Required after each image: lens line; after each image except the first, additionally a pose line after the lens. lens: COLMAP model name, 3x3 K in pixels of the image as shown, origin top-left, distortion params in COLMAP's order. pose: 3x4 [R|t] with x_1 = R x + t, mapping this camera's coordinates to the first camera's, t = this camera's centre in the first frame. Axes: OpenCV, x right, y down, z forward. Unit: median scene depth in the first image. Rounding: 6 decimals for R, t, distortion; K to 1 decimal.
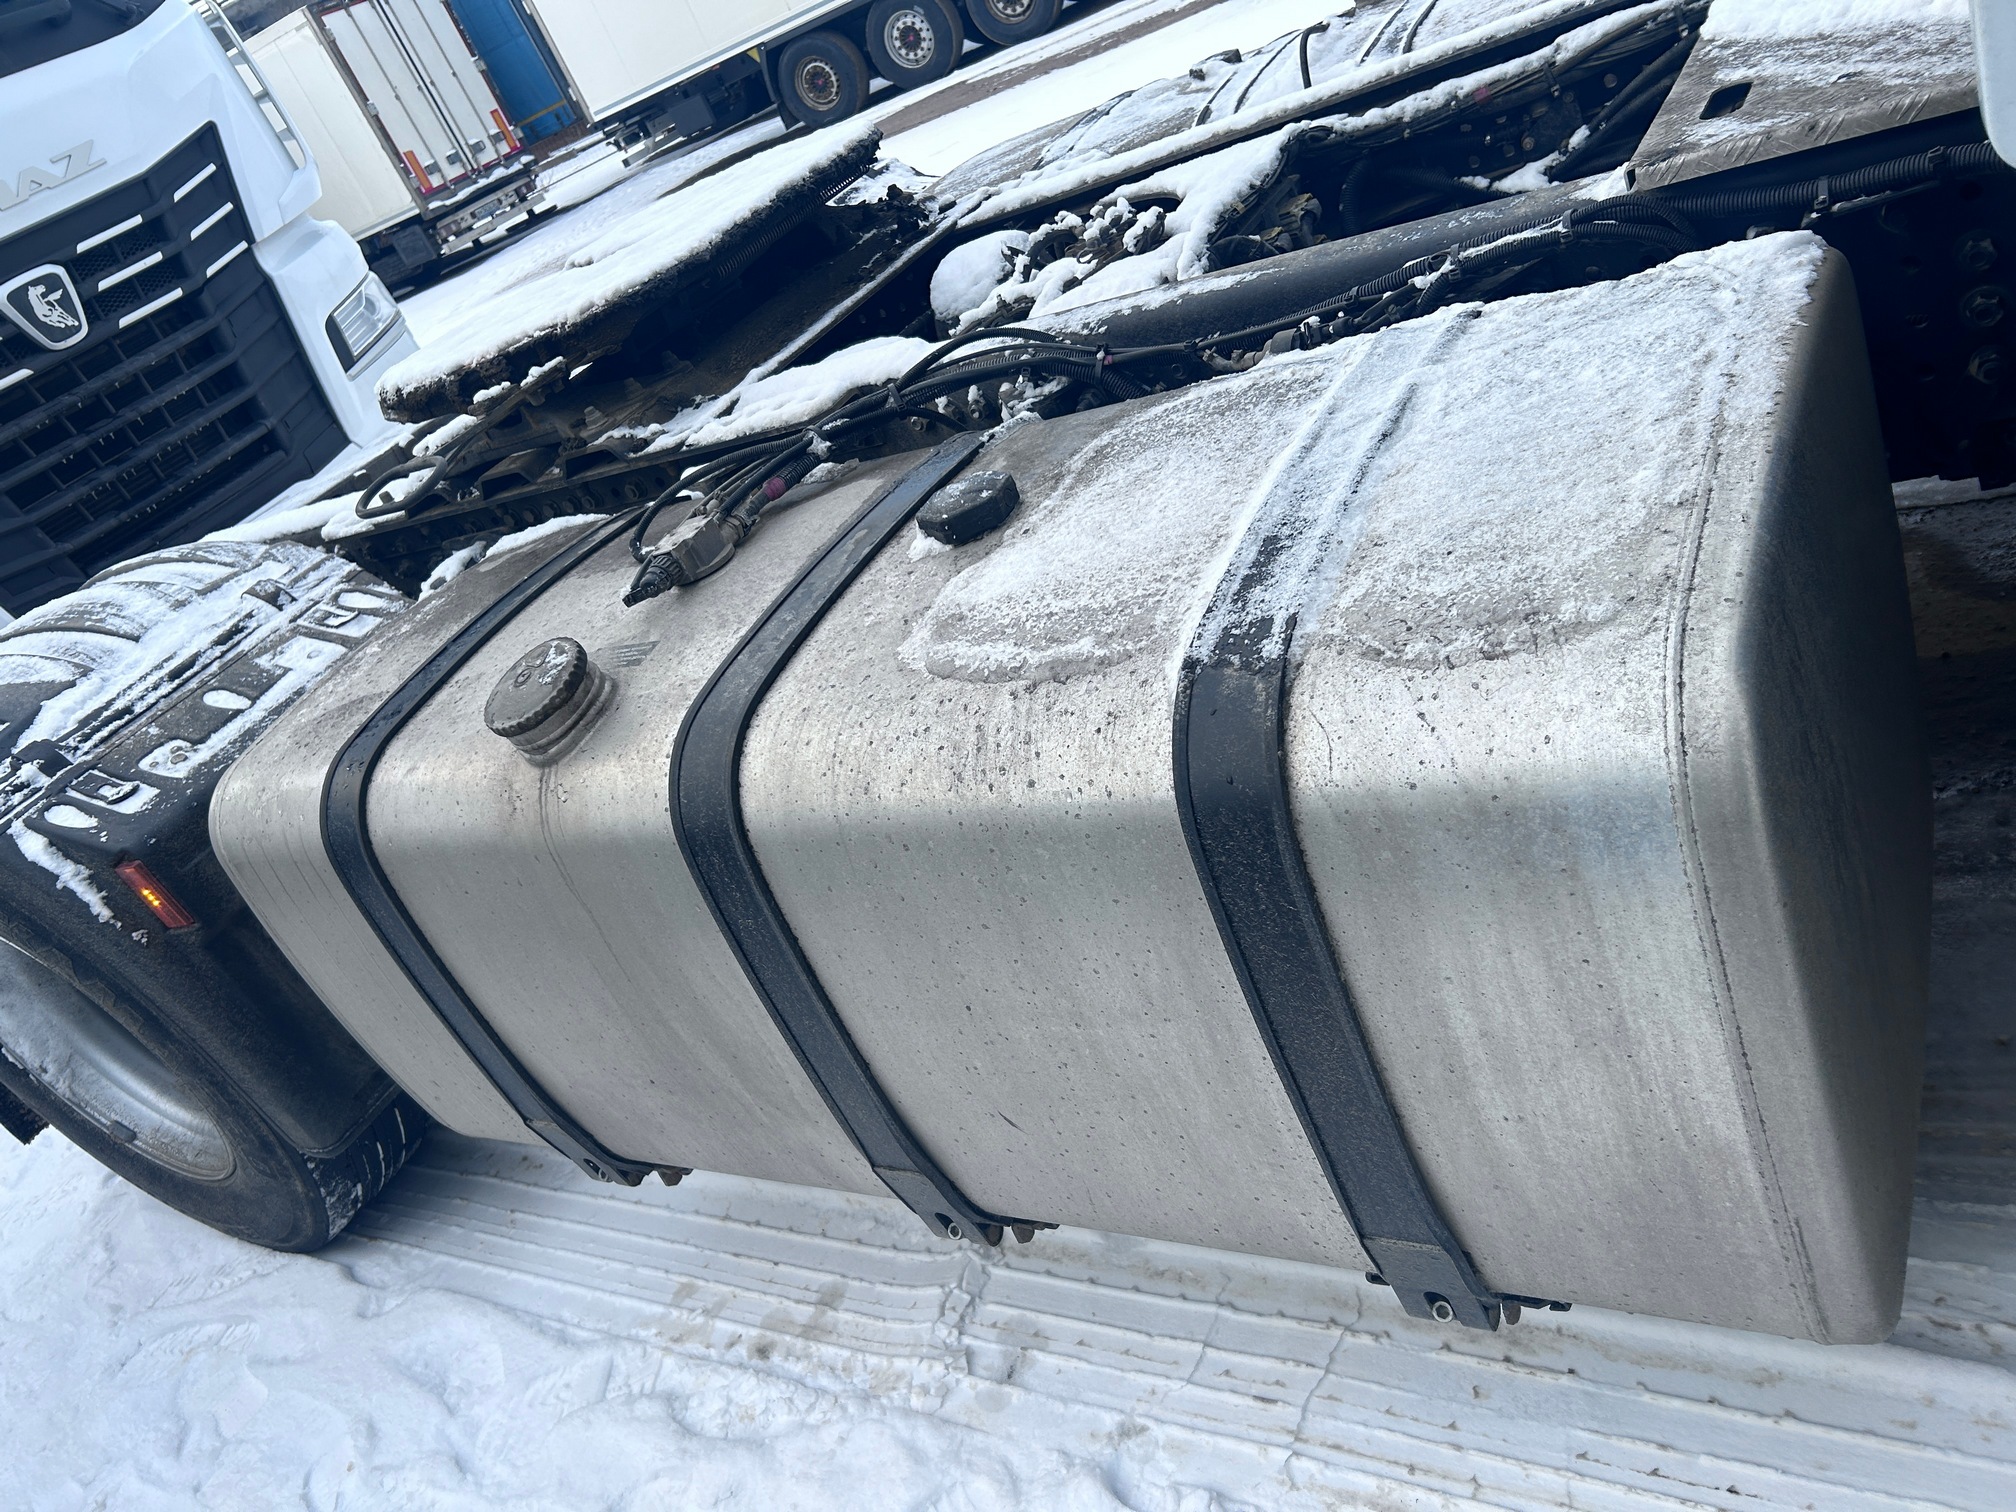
lens RADIAL K [[1536.7, 0, 1008.0], [0, 1536.7, 756.0], [0, 0, 1]] dist [0.057639, -0.064803]
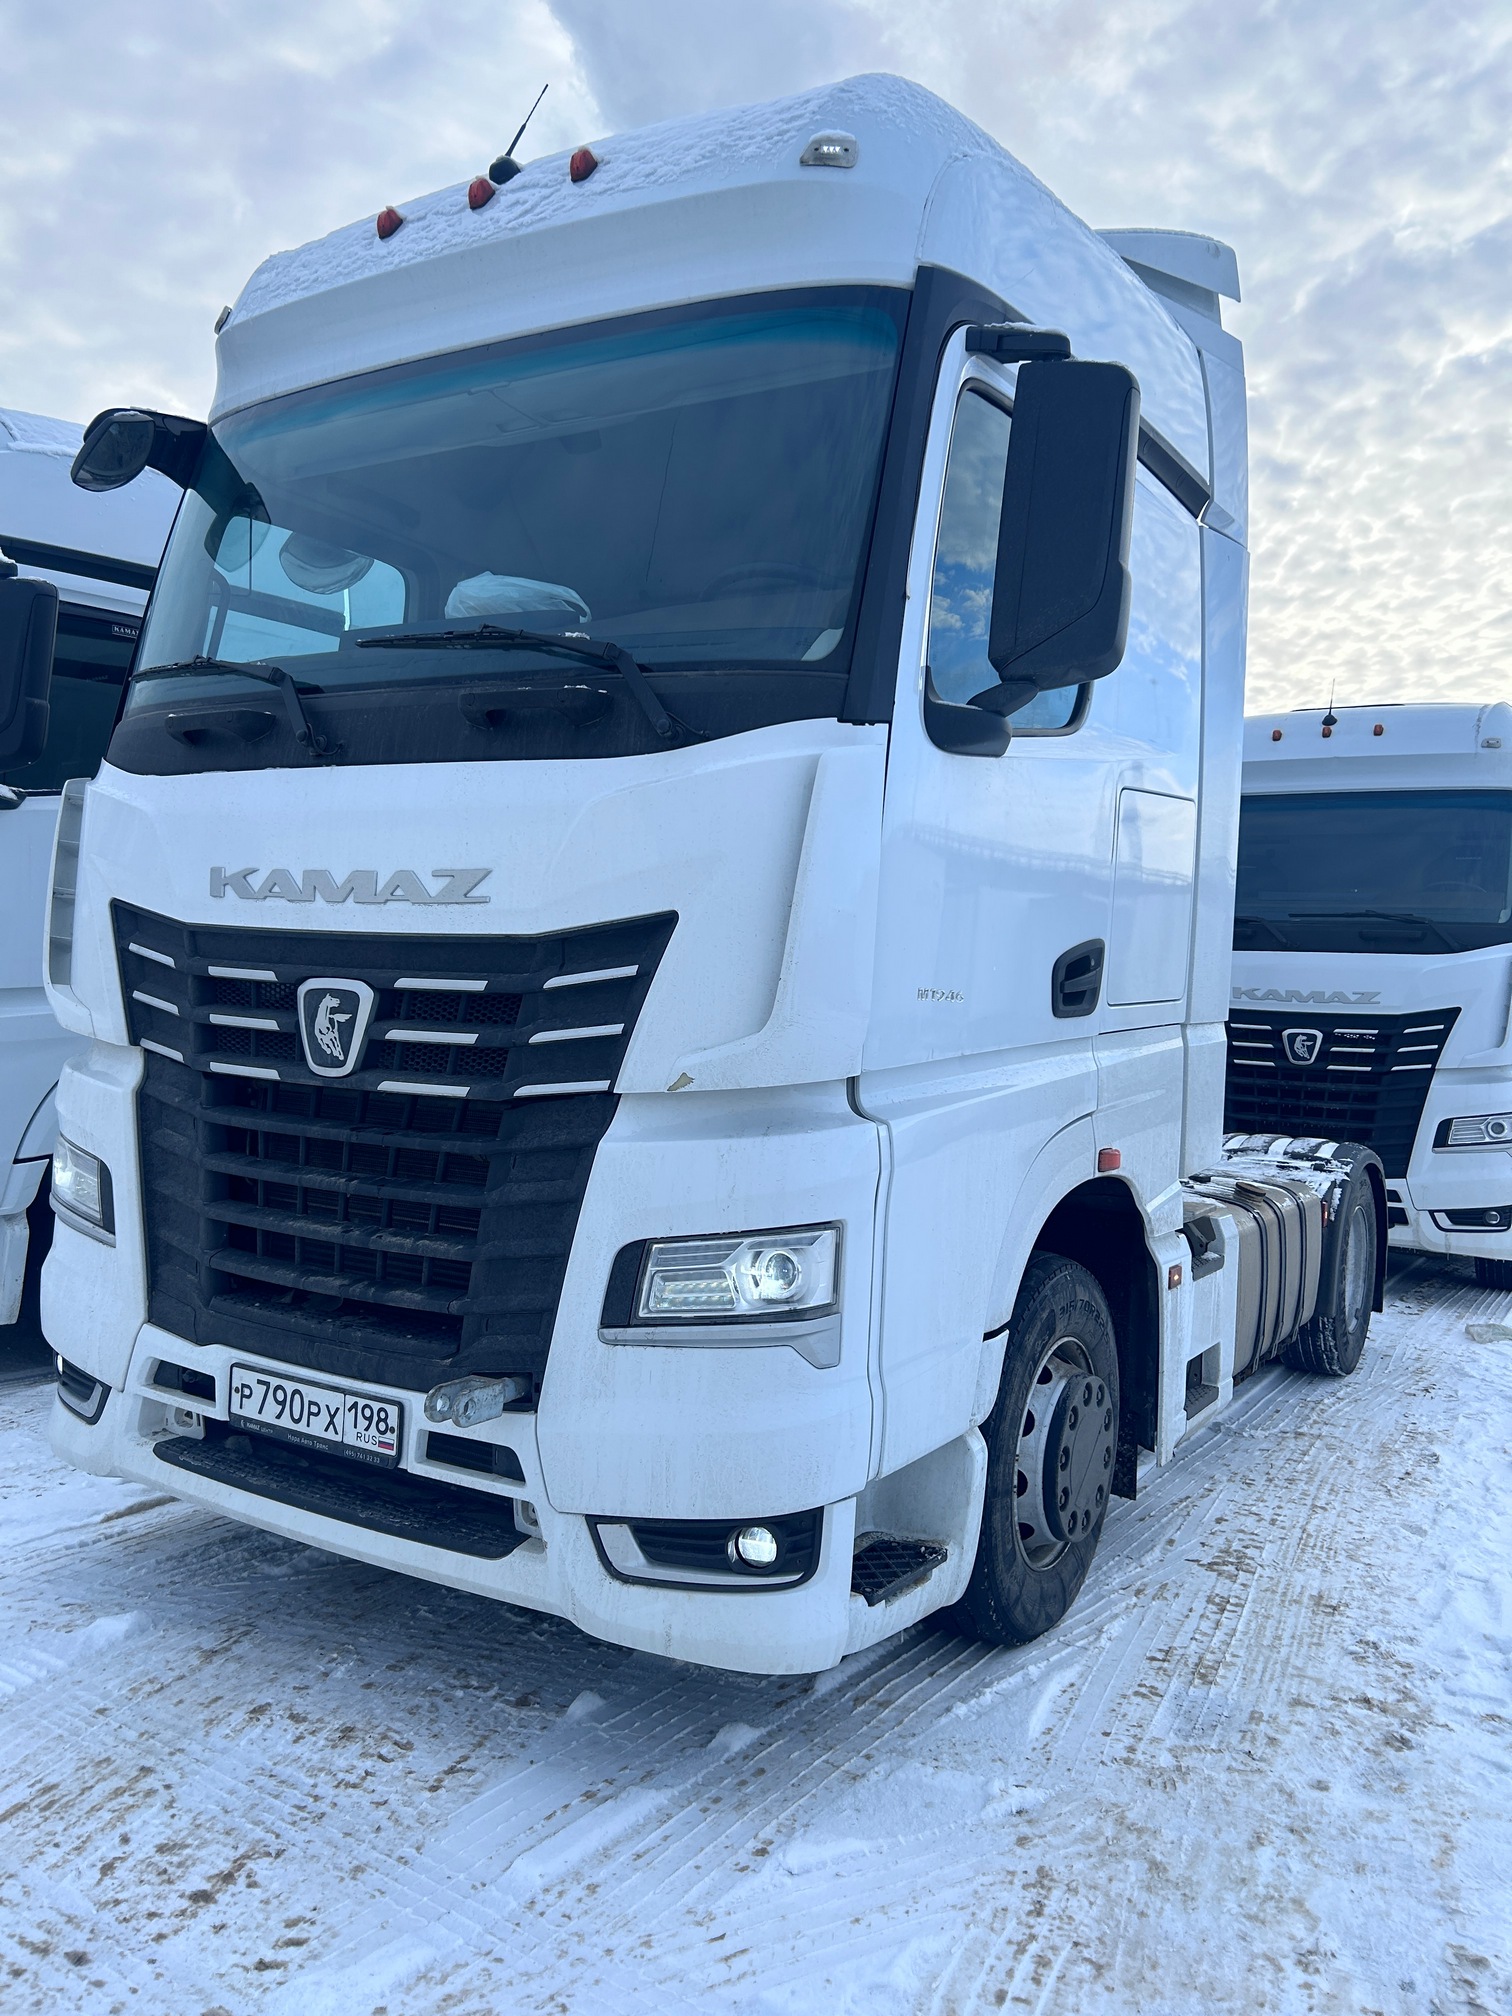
lens RADIAL K [[1536.7, 0, 756.0], [0, 1536.7, 1008.0], [0, 0, 1]] dist [0.057639, -0.064803]
pose [[-0.066731, 0.390345, -0.918247, 0.062972], [-0.530702, 0.765437, 0.363953, -0.641637], [0.844928, 0.511602, 0.156079, 0.988639]]
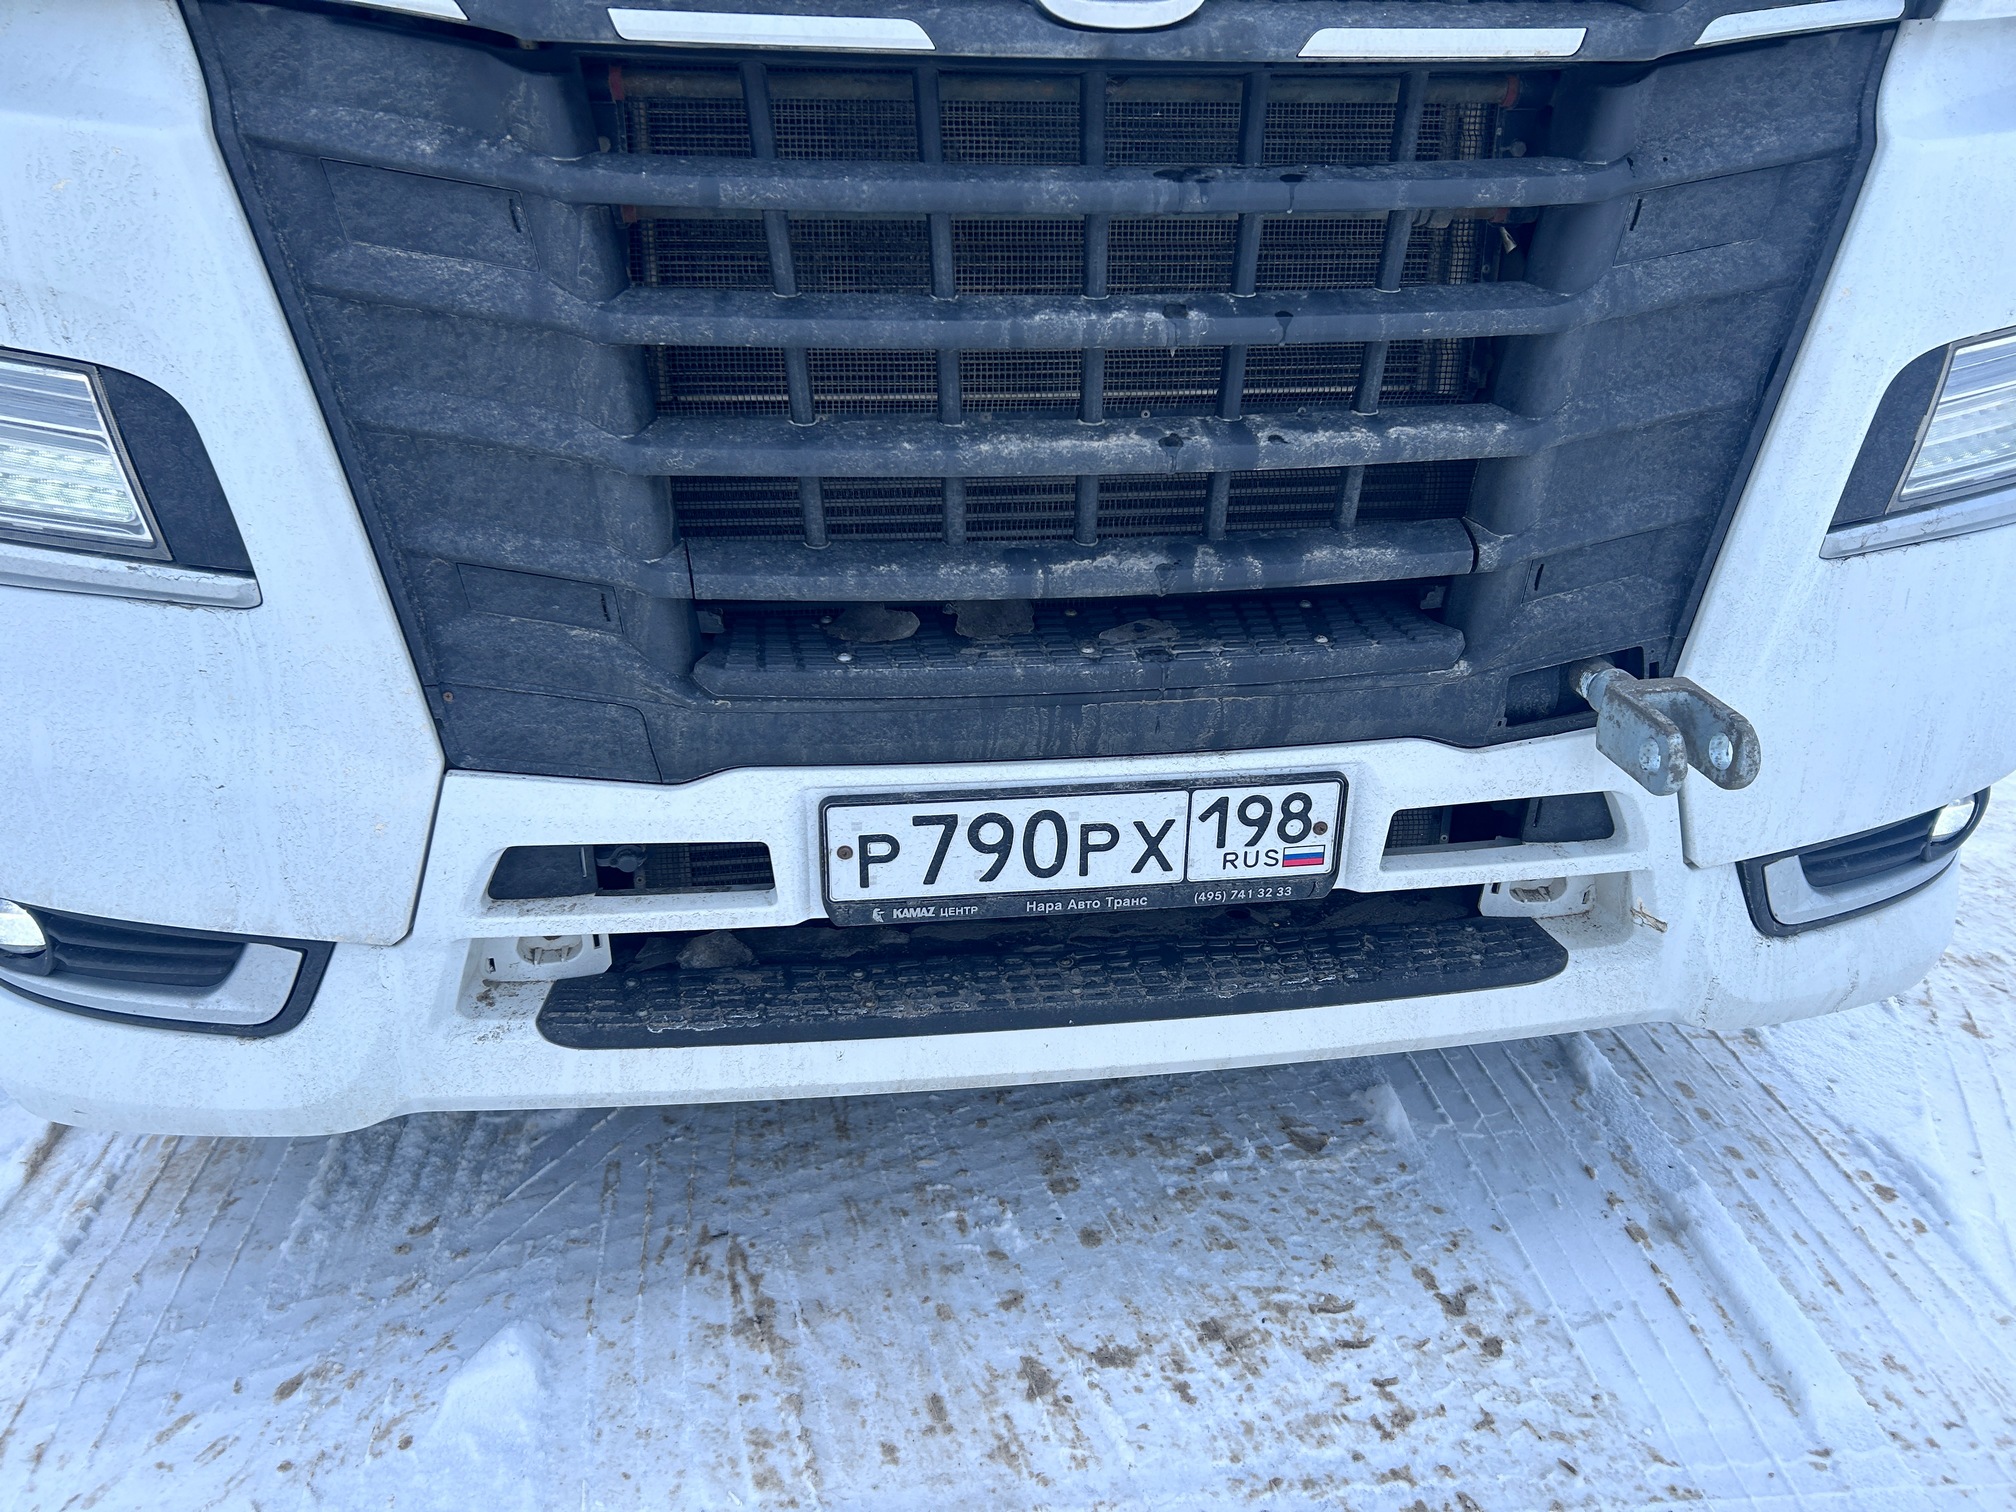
lens RADIAL K [[1536.7, 0, 1008.0], [0, 1536.7, 756.0], [0, 0, 1]] dist [0.057639, -0.064803]
pose [[0.548690, 0.658053, -0.515661, -0.364550], [-0.618875, 0.734395, 0.278672, -0.220137], [0.562079, 0.166225, 0.810207, 0.743970]]
